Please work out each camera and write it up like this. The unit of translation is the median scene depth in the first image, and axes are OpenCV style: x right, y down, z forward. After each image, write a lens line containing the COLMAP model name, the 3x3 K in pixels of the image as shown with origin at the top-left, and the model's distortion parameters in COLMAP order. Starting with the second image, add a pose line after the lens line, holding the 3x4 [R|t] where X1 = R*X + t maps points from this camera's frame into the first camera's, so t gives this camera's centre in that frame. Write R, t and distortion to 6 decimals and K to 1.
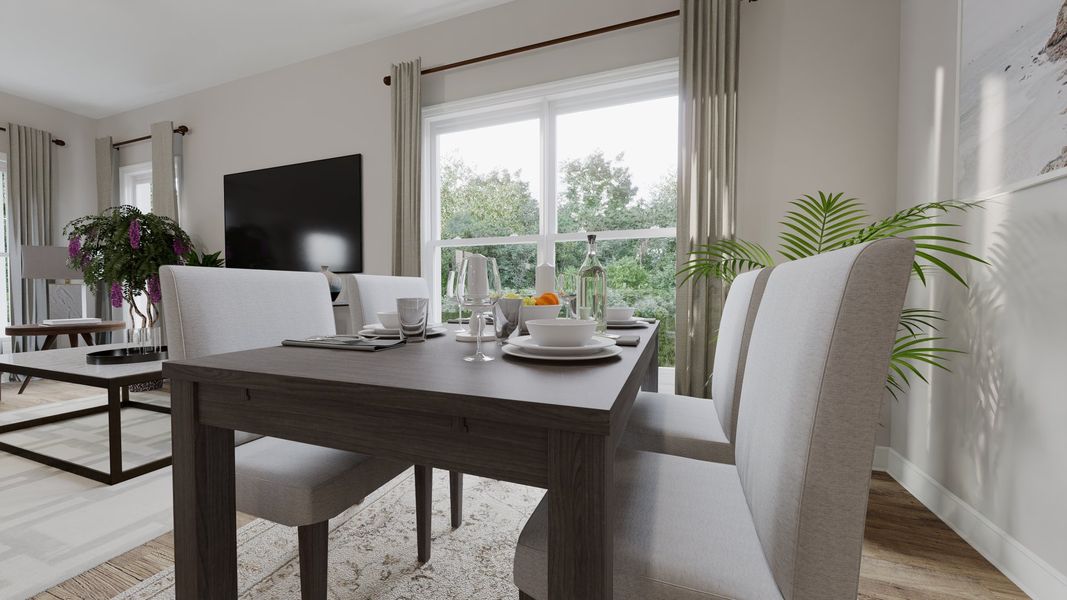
lens RADIAL K [[387.8, 0, 533.5], [0, 387.8, 300.0], [0, 0, 1]] dist [0.001163, 0.000010]
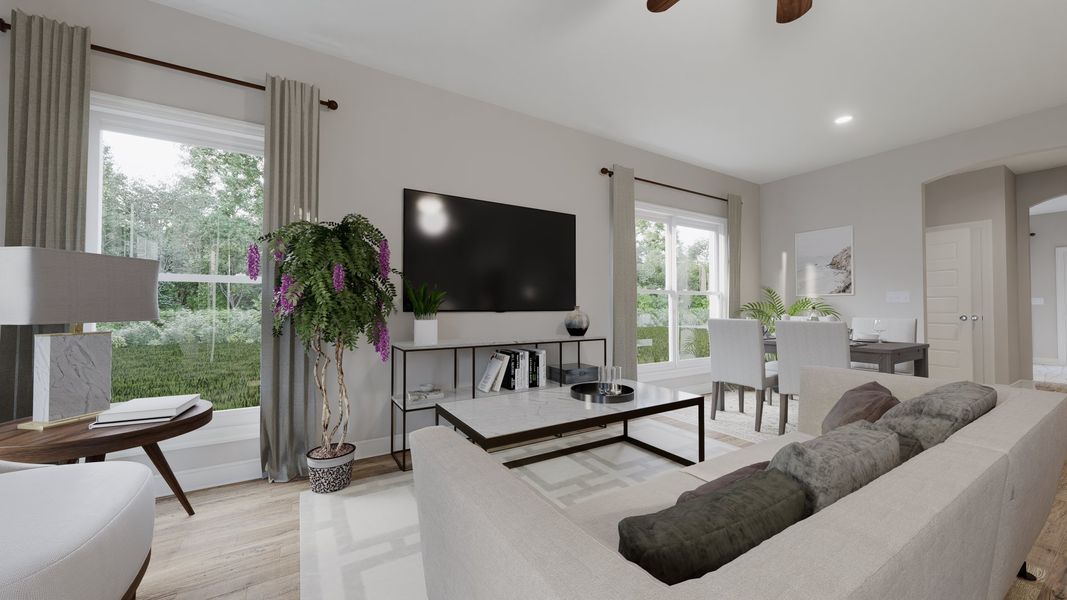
lens RADIAL K [[387.8, 0, 533.5], [0, 387.8, 300.0], [0, 0, 1]] dist [0.001163, 0.000010]
pose [[0.612403, 0.014423, 0.790414, -1.285735], [0.019104, 0.999272, -0.033036, -0.055966], [-0.790315, 0.035332, 0.611681, 0.303876]]
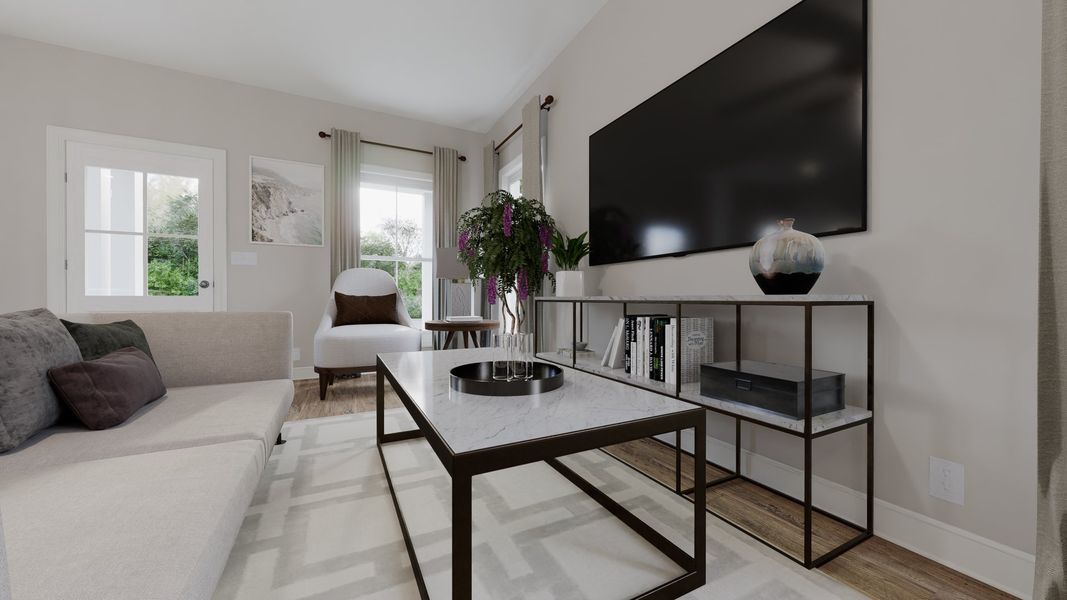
lens RADIAL K [[387.8, 0, 533.5], [0, 387.8, 300.0], [0, 0, 1]] dist [0.001163, 0.000010]
pose [[0.742326, 0.001259, -0.670038, -0.368723], [-0.016946, 0.999714, -0.016896, 0.019489], [0.669825, 0.023897, 0.742135, 0.365672]]
